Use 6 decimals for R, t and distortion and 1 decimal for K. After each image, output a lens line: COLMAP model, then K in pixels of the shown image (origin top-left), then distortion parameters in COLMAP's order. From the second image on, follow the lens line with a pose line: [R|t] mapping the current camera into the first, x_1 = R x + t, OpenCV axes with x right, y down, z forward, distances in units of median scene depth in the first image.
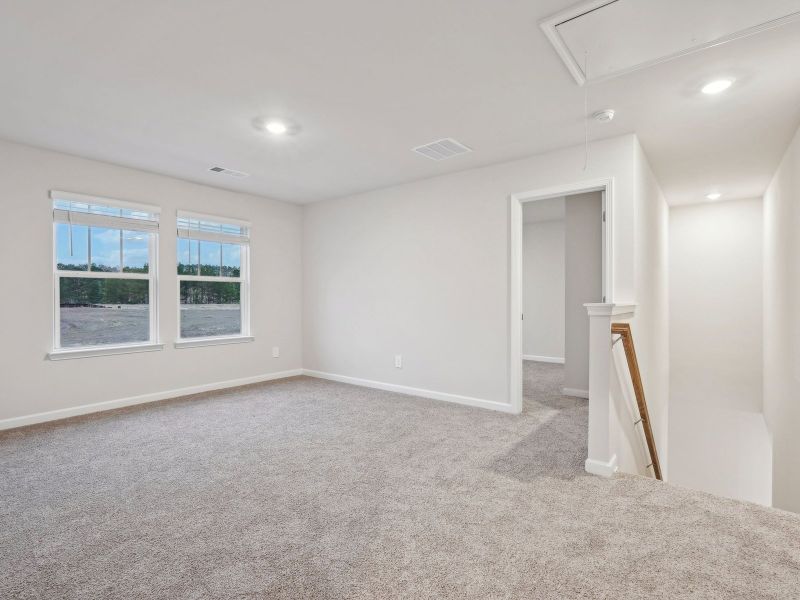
lens RADIAL K [[411.0, 0, 400.0], [0, 411.0, 300.0], [0, 0, 1]] dist [-0.000426, 0.001051]
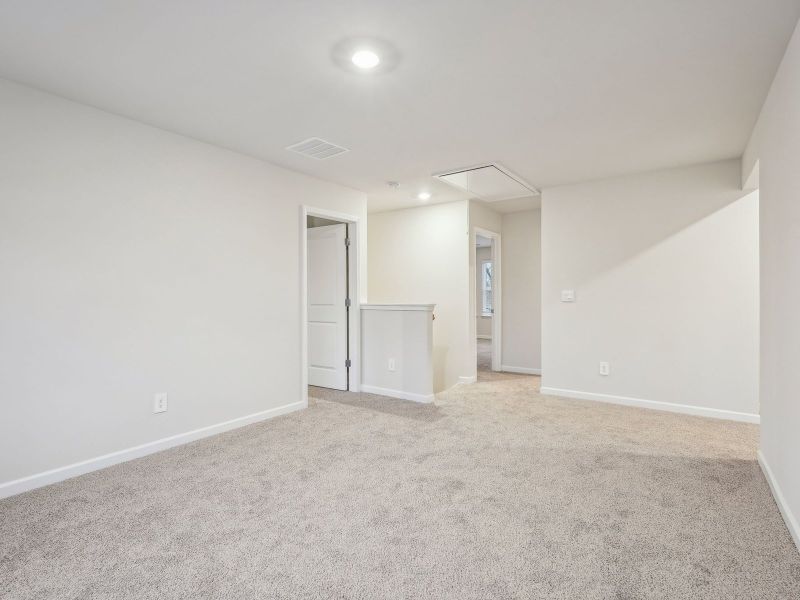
lens RADIAL K [[411.0, 0, 400.0], [0, 411.0, 300.0], [0, 0, 1]] dist [-0.000426, 0.001051]
pose [[-0.060165, -0.012191, 0.998114, -0.916418], [0.007078, 0.999895, 0.012640, -0.022562], [-0.998163, 0.007825, -0.060073, 0.911965]]
